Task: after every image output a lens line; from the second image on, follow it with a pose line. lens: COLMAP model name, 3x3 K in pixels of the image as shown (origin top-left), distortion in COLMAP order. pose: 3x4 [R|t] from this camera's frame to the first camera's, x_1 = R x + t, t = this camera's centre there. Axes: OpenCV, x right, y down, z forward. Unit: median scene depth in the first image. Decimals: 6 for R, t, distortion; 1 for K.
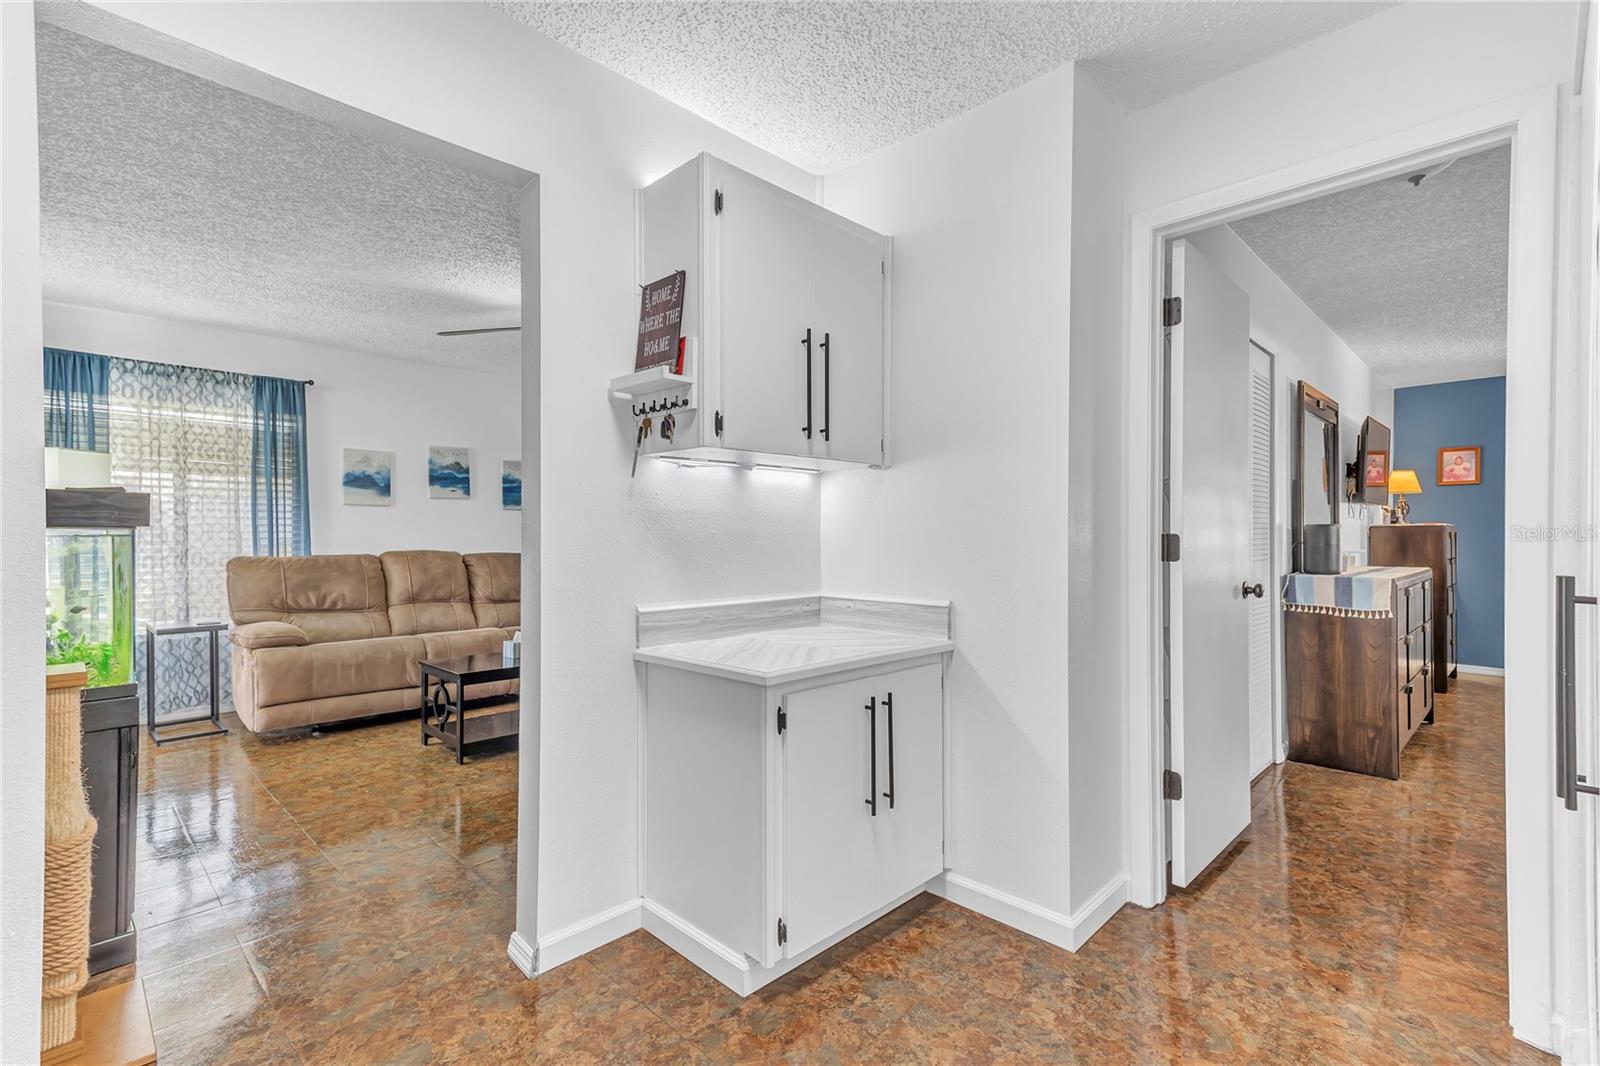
lens RADIAL K [[742.3, 0, 793.0], [0, 742.3, 541.4], [0, 0, 1]] dist [0.031945, 0.000198]
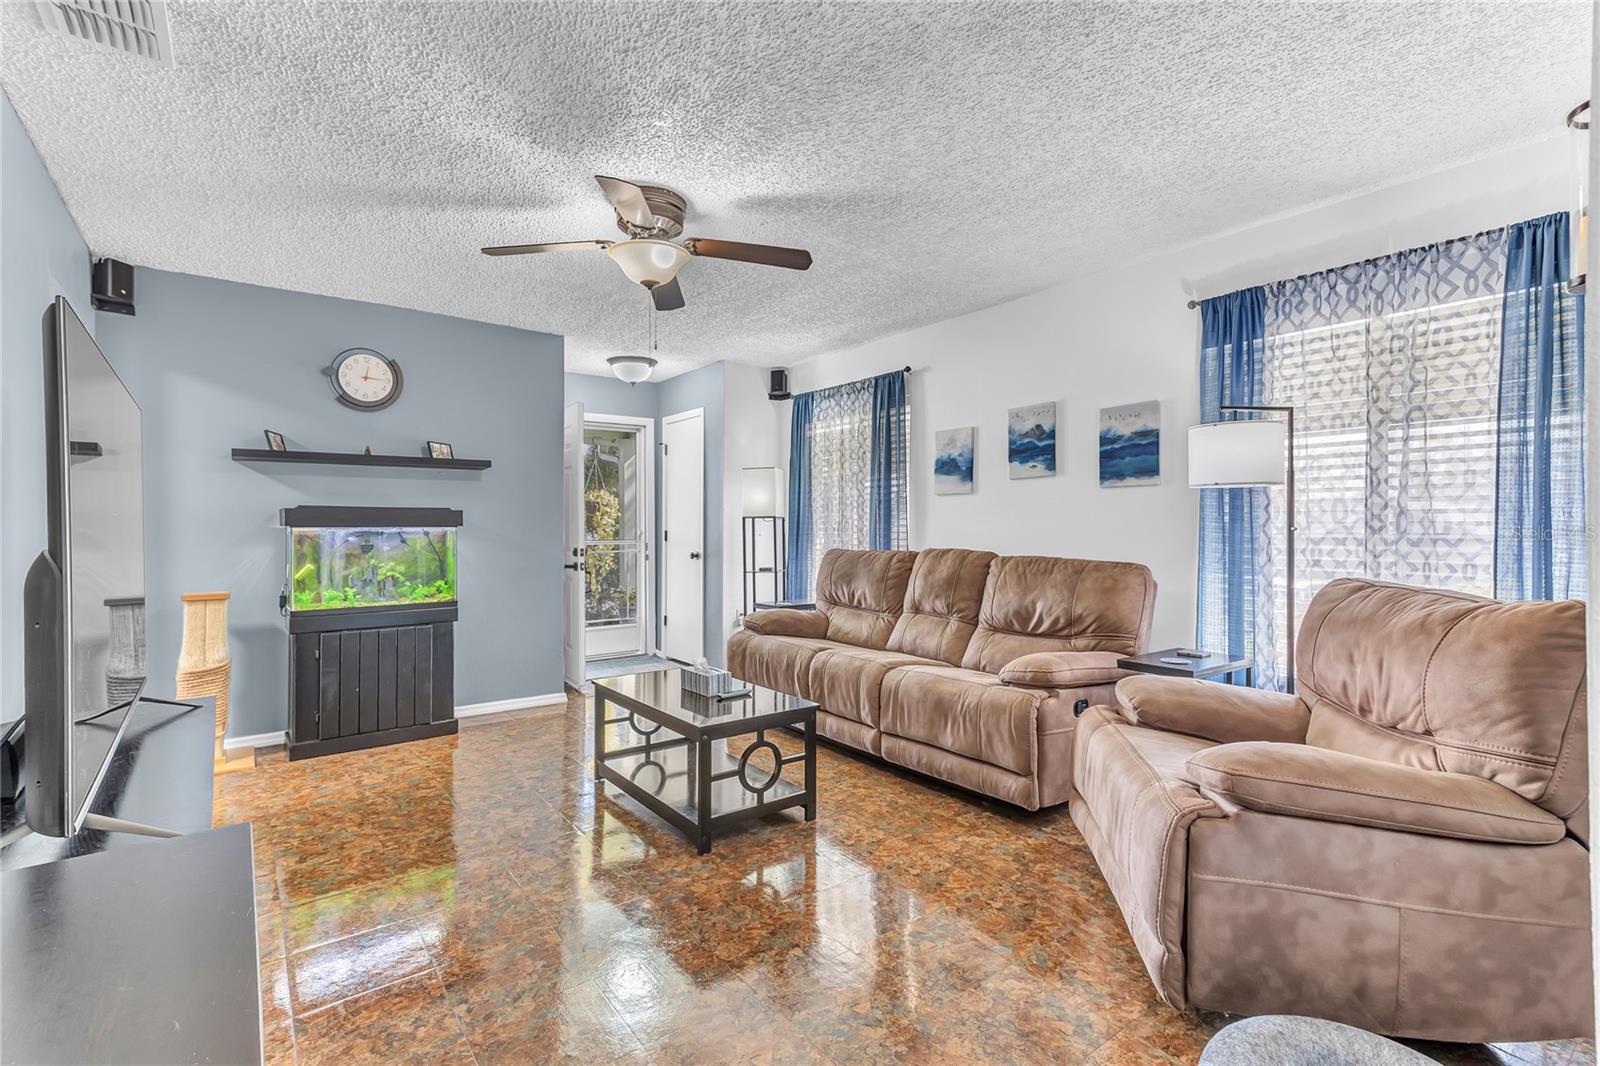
lens RADIAL K [[732.6, 0, 794.5], [0, 732.6, 528.6], [0, 0, 1]] dist [0.026459, -0.000017]
pose [[-0.146412, 0.004833, -0.989212, 0.321444], [-0.002890, 0.999982, 0.005313, -0.014406], [0.989219, 0.003636, -0.146396, 1.059680]]
